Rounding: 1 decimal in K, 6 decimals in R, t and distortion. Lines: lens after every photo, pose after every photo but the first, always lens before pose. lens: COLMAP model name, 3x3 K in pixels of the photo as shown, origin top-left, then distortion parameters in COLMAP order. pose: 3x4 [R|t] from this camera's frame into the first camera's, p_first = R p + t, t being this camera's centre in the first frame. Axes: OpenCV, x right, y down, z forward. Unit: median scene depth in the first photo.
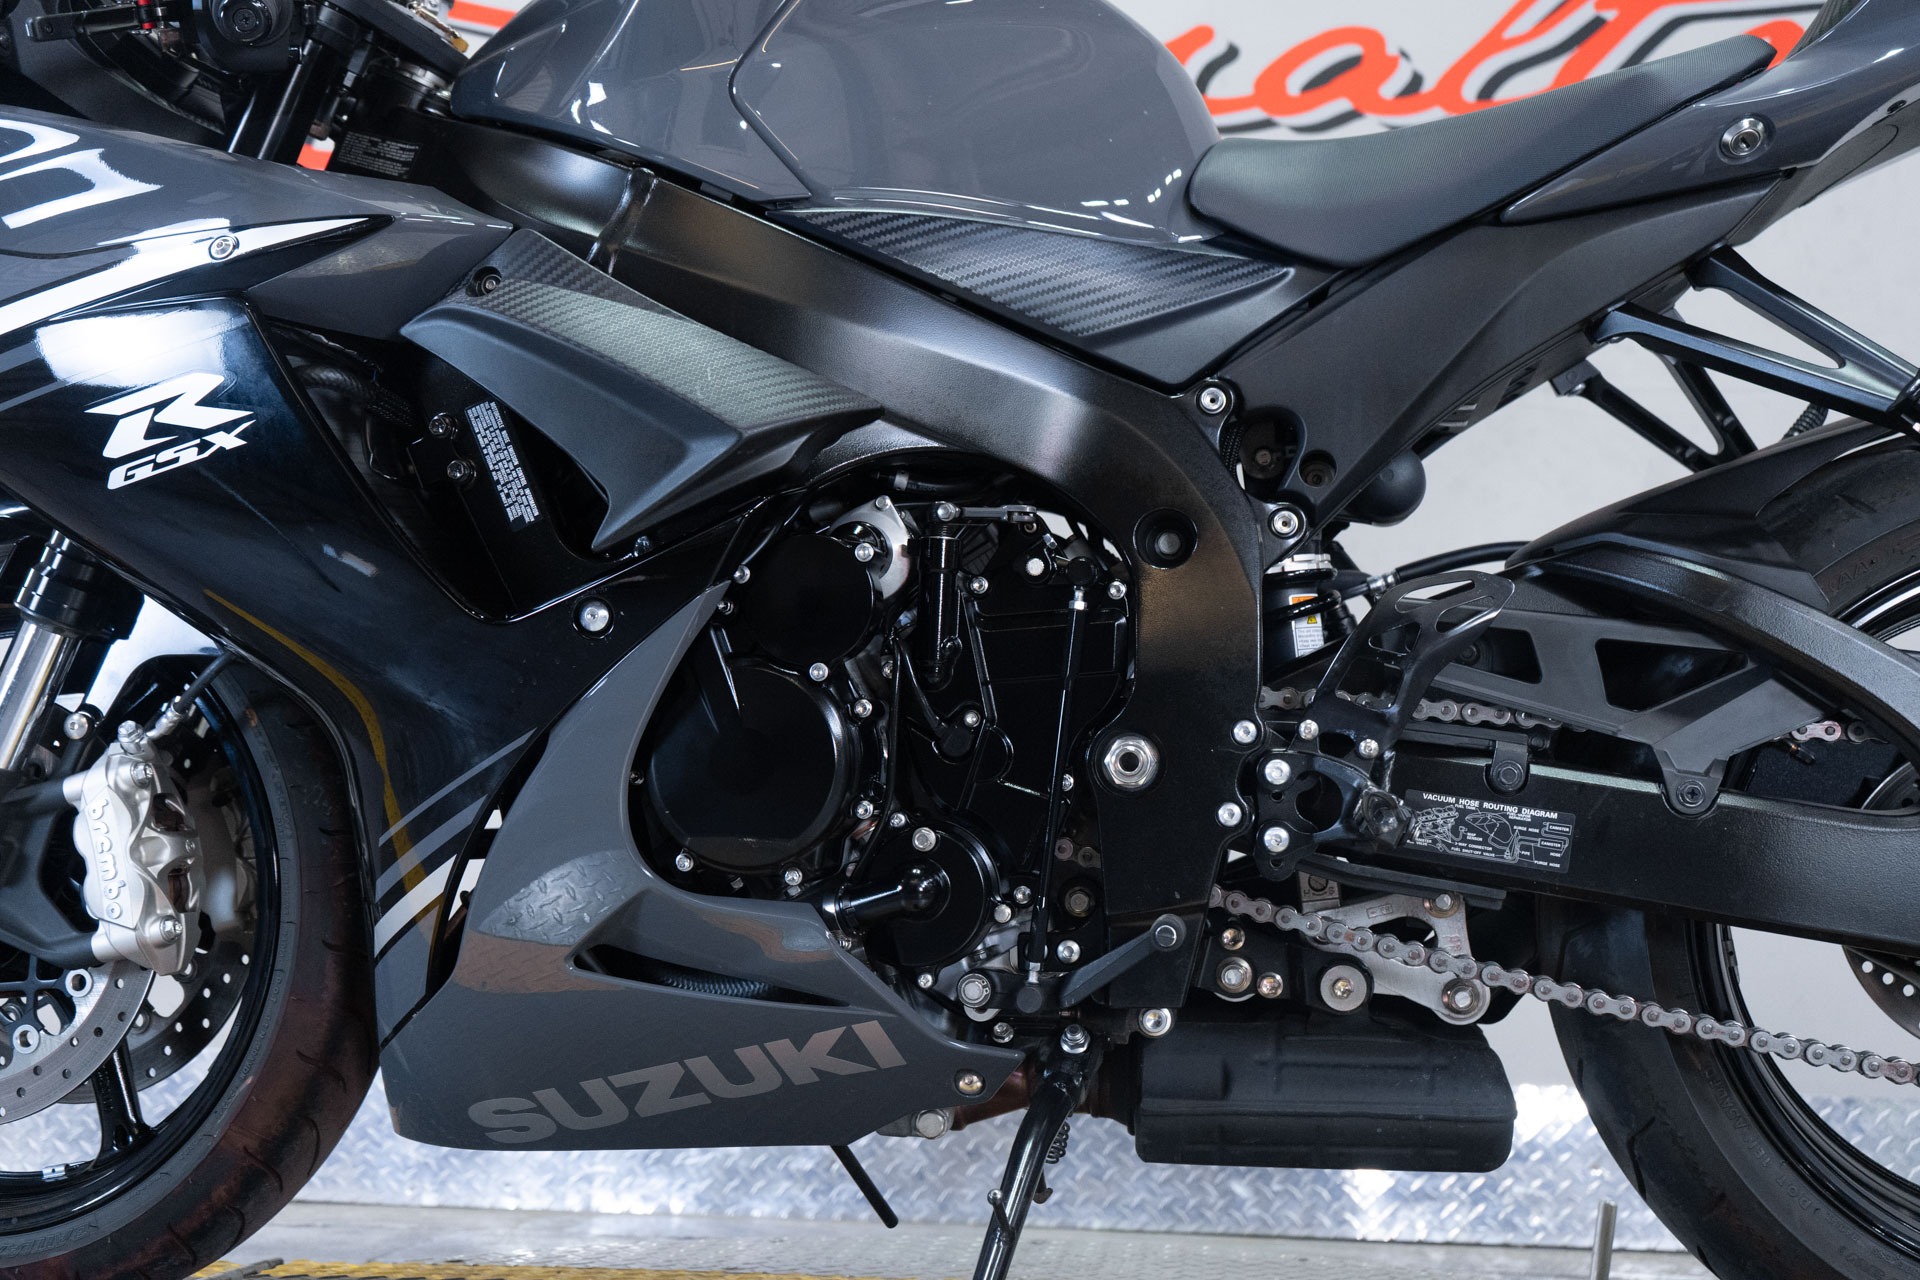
lens RADIAL K [[2198.5, 0, 1016.8], [0, 2198.5, 644.0], [0, 0, 1]] dist [0.009515, 0.017331]
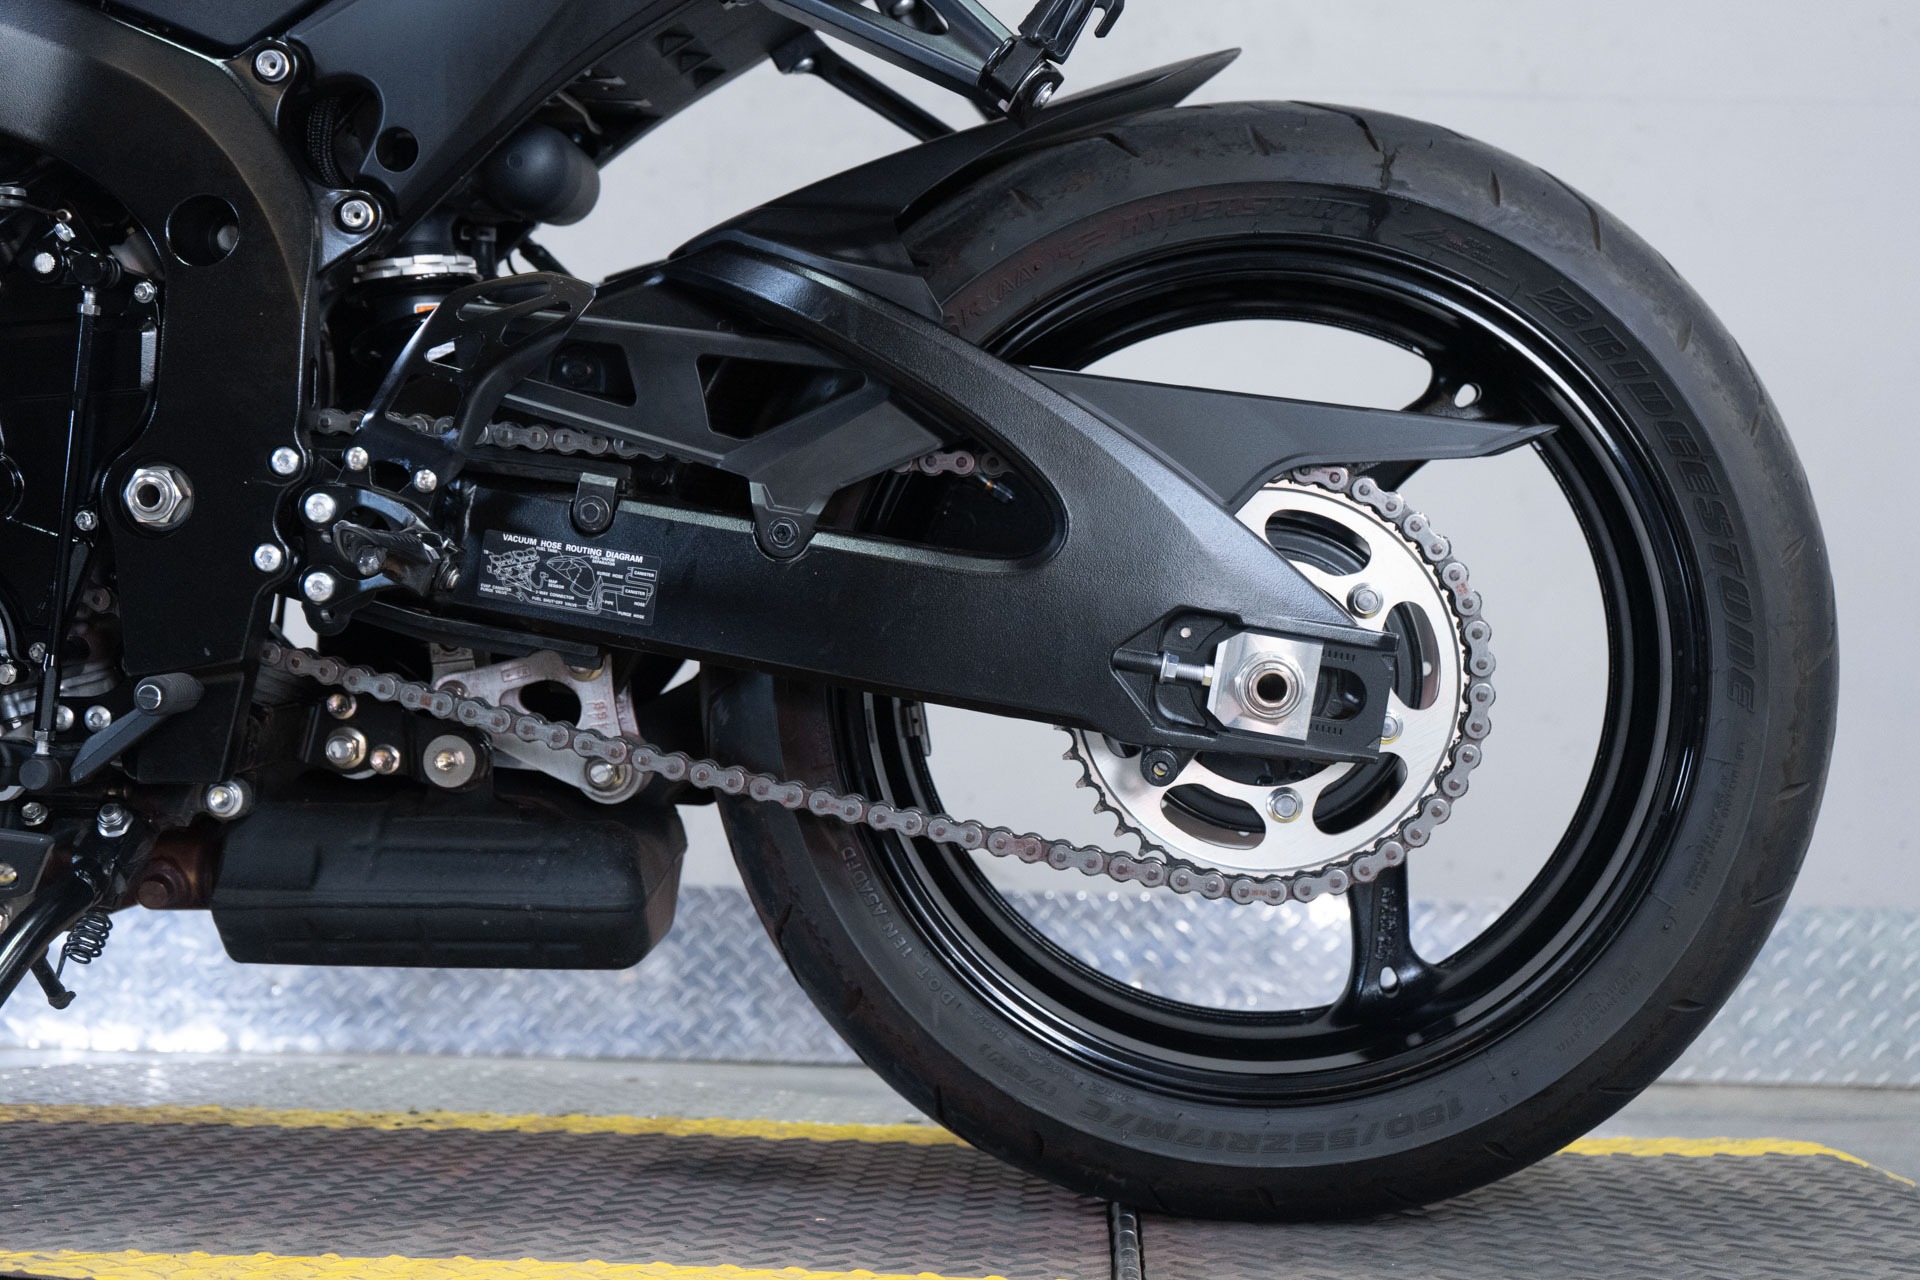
lens RADIAL K [[2574.8, 0, 960.0], [0, 2574.8, 640.0], [0, 0, 1]] dist [0.010443, 0.022758]
pose [[0.997290, -0.000036, 0.073576, 0.284443], [-0.006873, 0.995583, 0.093637, 0.013528], [-0.073255, -0.093889, 0.992884, -0.014552]]
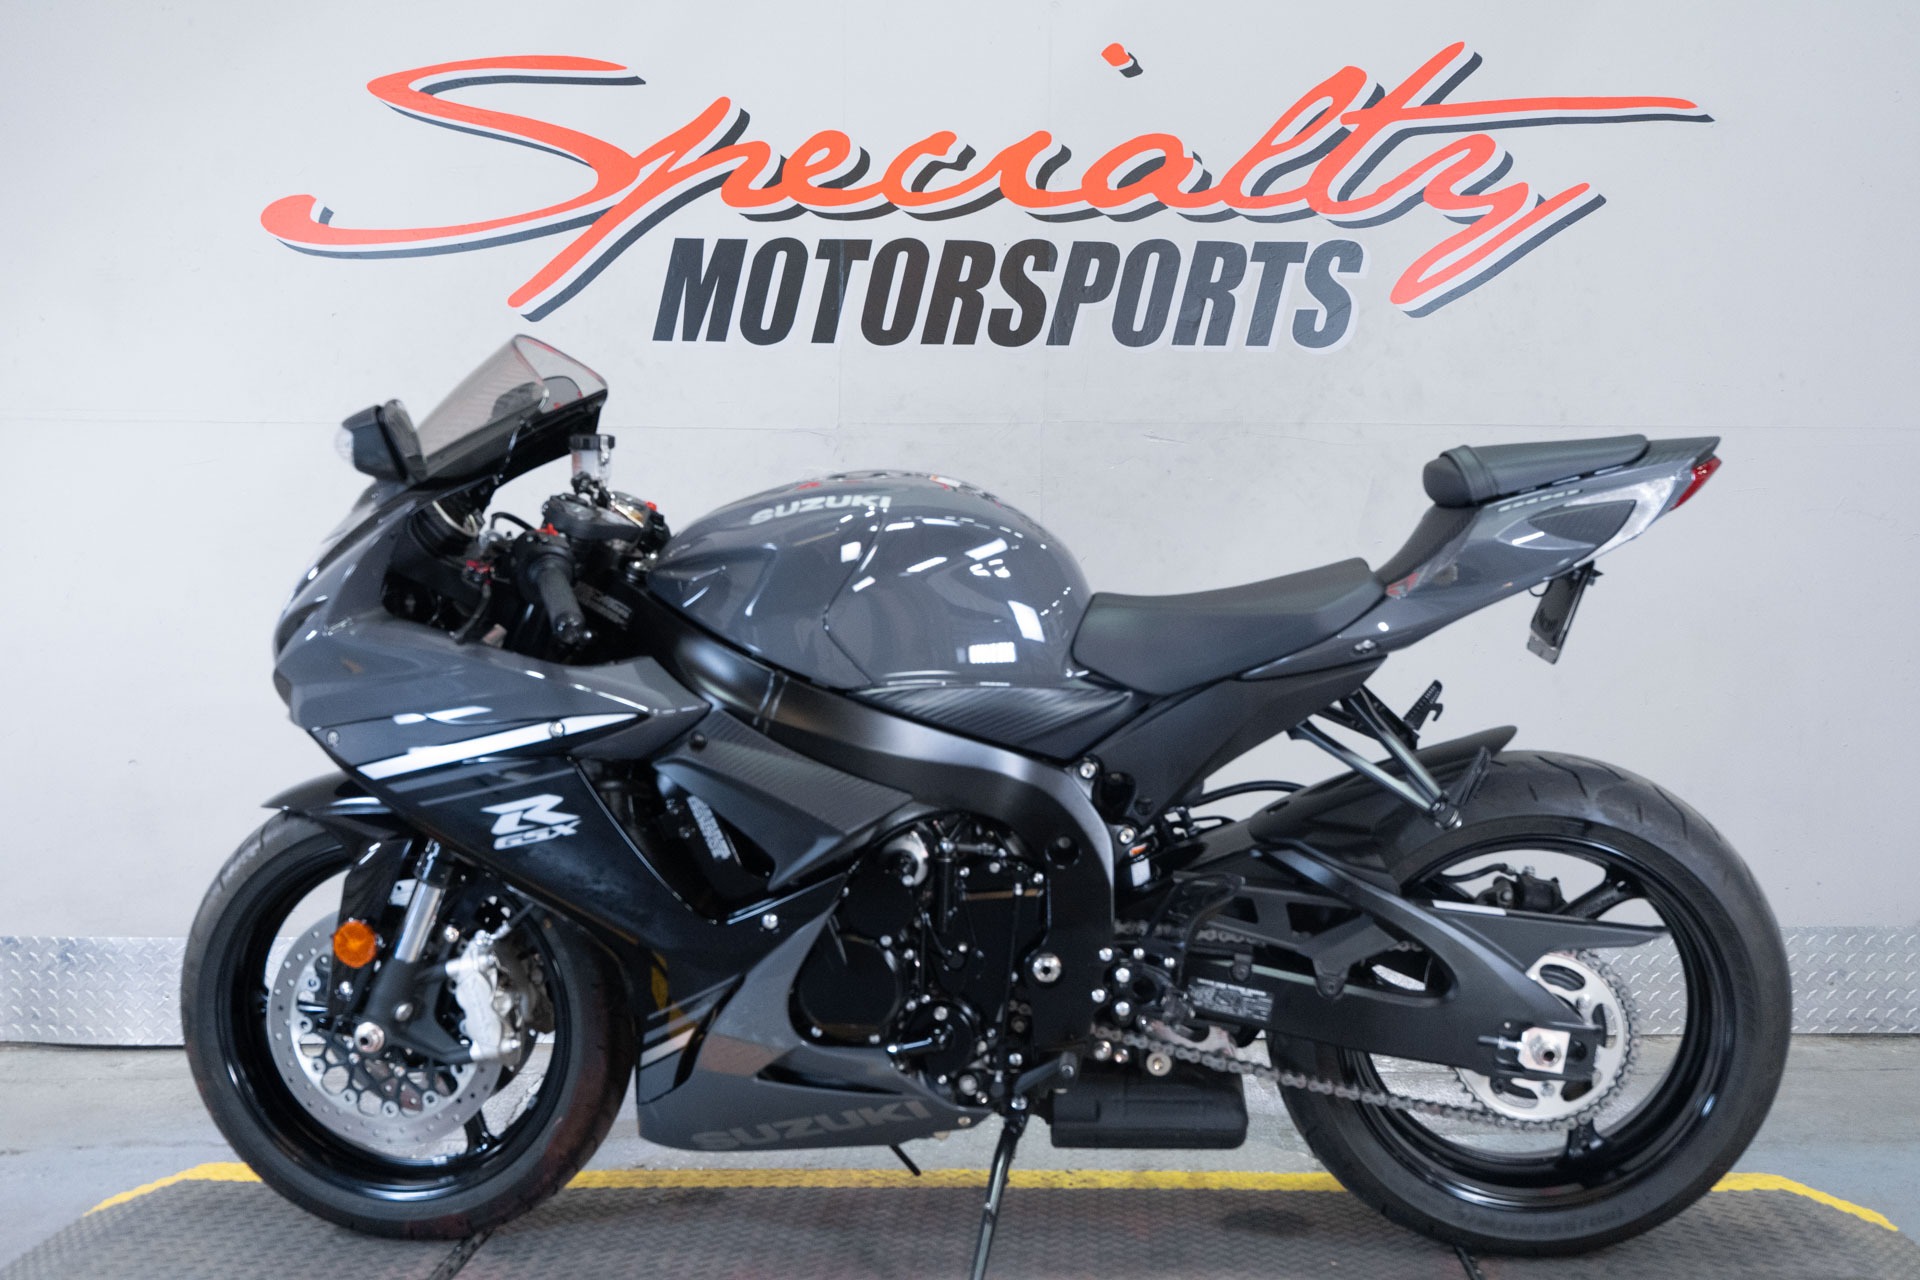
lens RADIAL K [[2280.6, 0, 960.0], [0, 2280.6, 640.0], [0, 0, 1]] dist [0.011134, -0.018777]
pose [[0.997531, -0.035014, 0.060878, -0.133227], [0.022337, 0.980020, 0.197642, -0.615796], [-0.066582, -0.195794, 0.978382, -0.875937]]
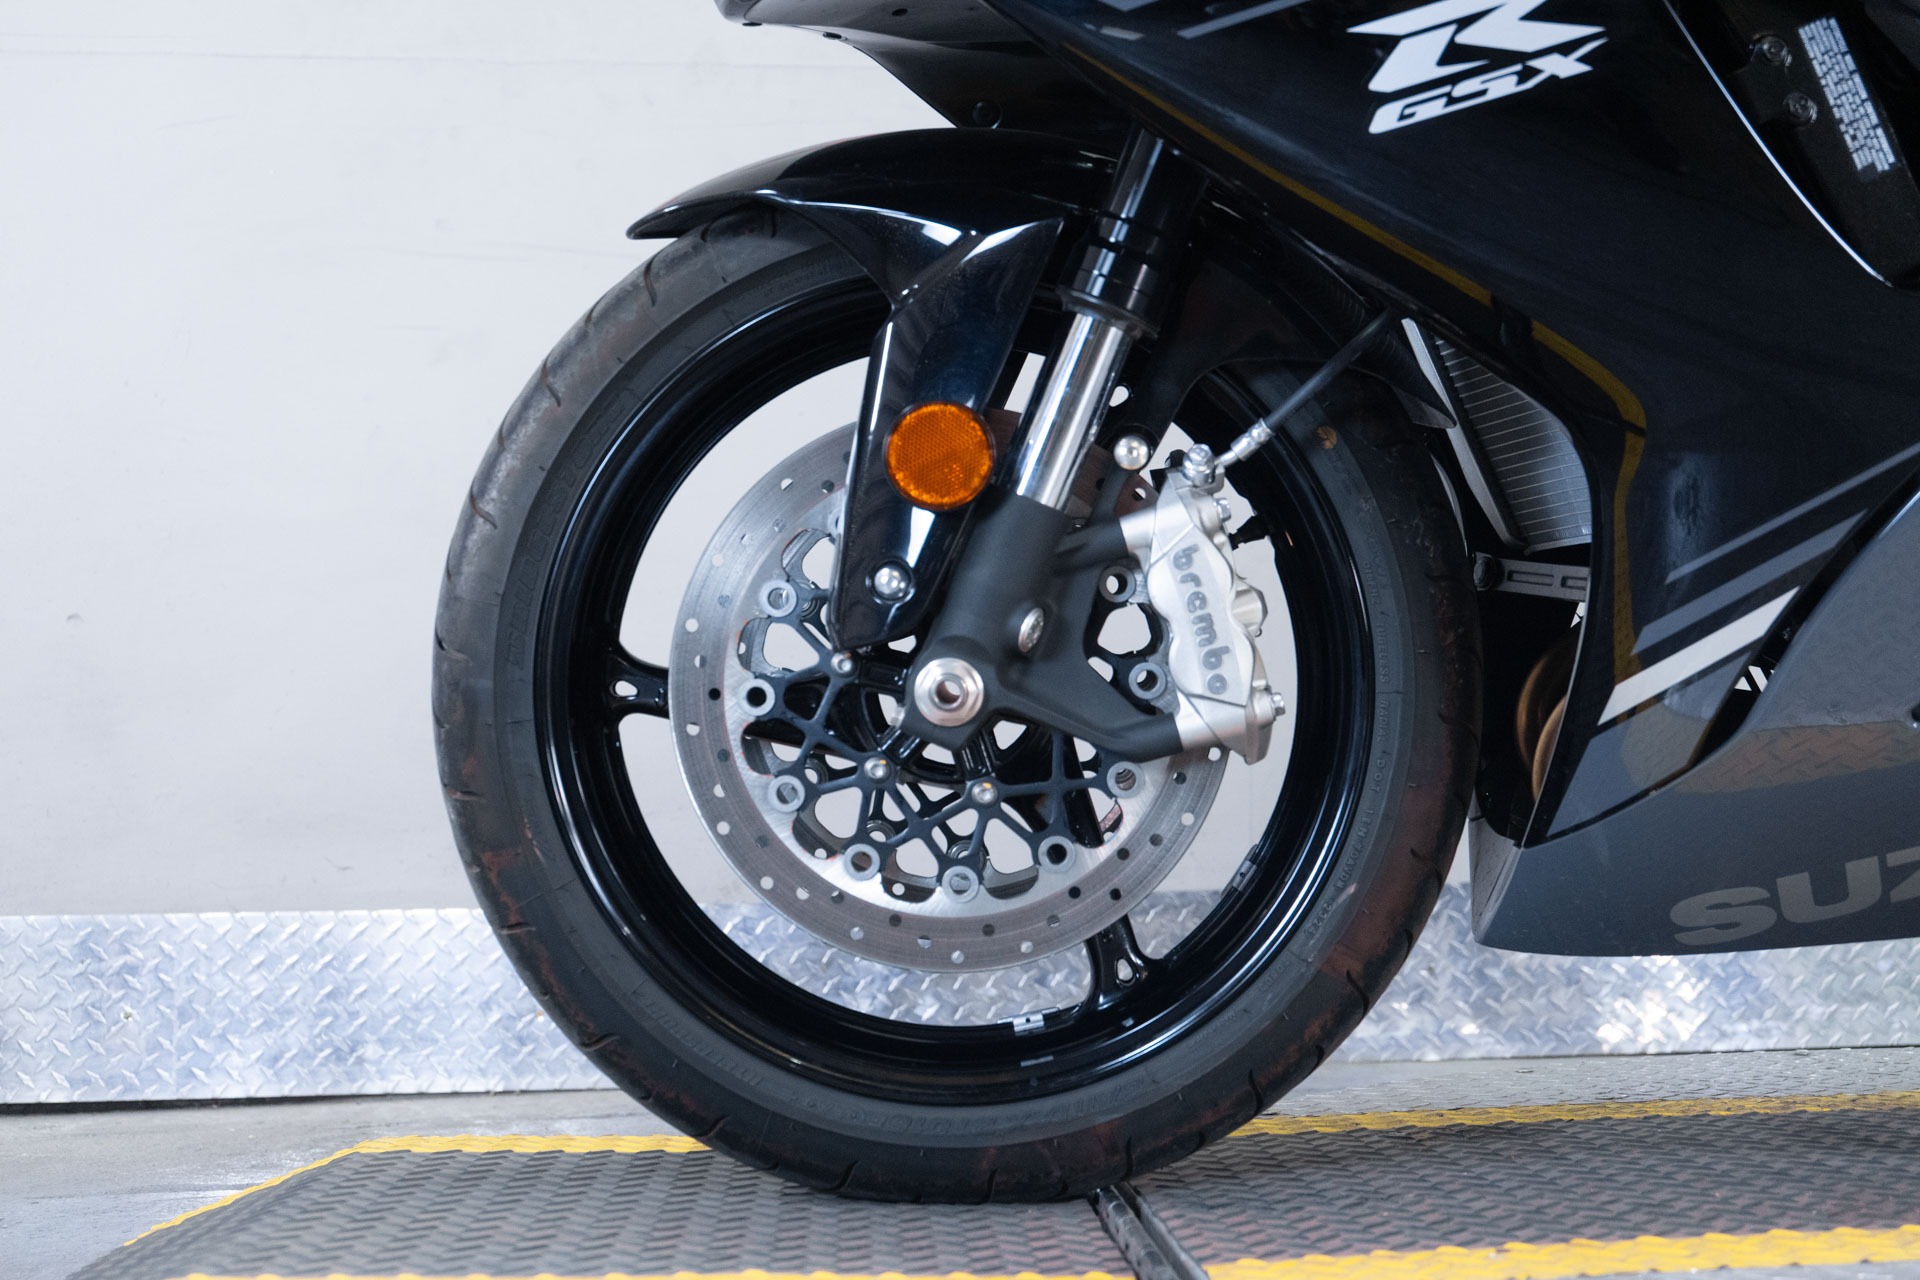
lens RADIAL K [[2604.1, 0, 960.0], [0, 2604.1, 640.0], [0, 0, 1]] dist [0.020146, 0.040134]
pose [[0.982157, -0.038144, 0.184154, -0.732518], [0.022820, 0.996151, 0.084627, 0.026604], [-0.186674, -0.078914, 0.979247, 0.115268]]
